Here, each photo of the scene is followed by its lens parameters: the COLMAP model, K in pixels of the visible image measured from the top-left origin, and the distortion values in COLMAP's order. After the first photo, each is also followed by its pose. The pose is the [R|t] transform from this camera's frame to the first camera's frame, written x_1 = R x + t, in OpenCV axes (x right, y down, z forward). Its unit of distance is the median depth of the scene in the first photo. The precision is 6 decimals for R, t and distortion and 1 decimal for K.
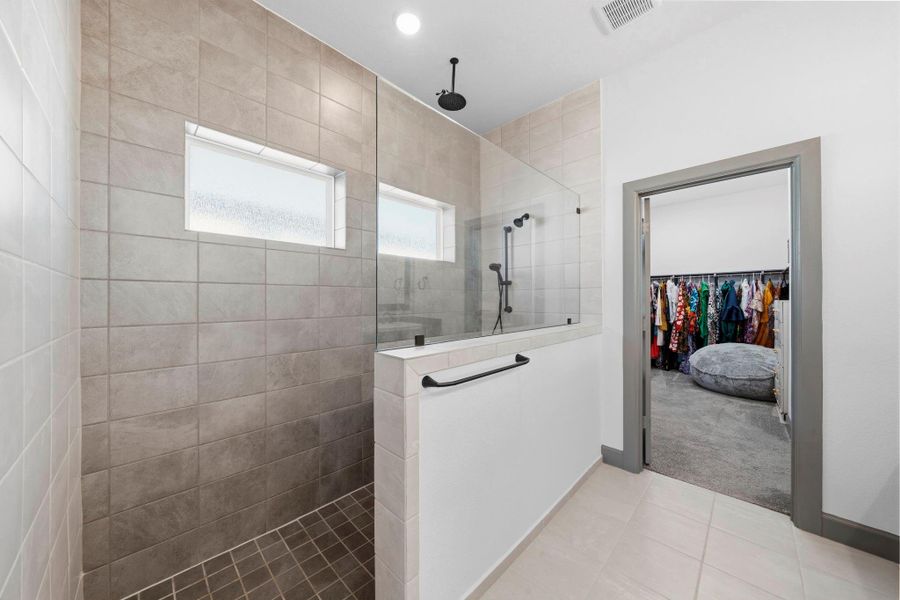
lens RADIAL K [[311.9, 0, 446.6], [0, 311.9, 299.2], [0, 0, 1]] dist [-0.001744, -0.000068]
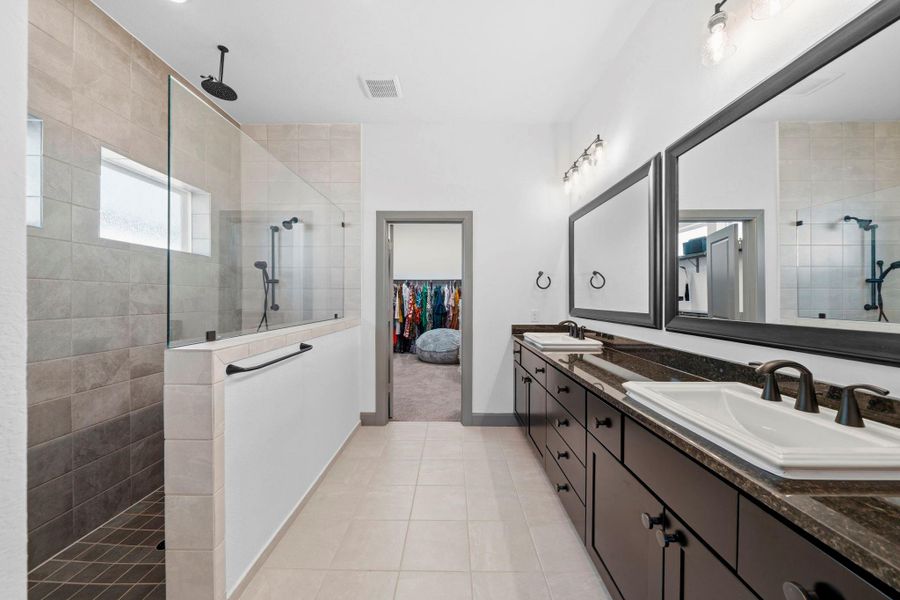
lens RADIAL K [[311.9, 0, 446.6], [0, 311.9, 299.2], [0, 0, 1]] dist [-0.001744, -0.000068]
pose [[0.726200, 0.002633, 0.687478, -0.096787], [-0.005529, 0.999983, 0.002011, 0.000670], [-0.687461, -0.005262, 0.726202, -0.128295]]
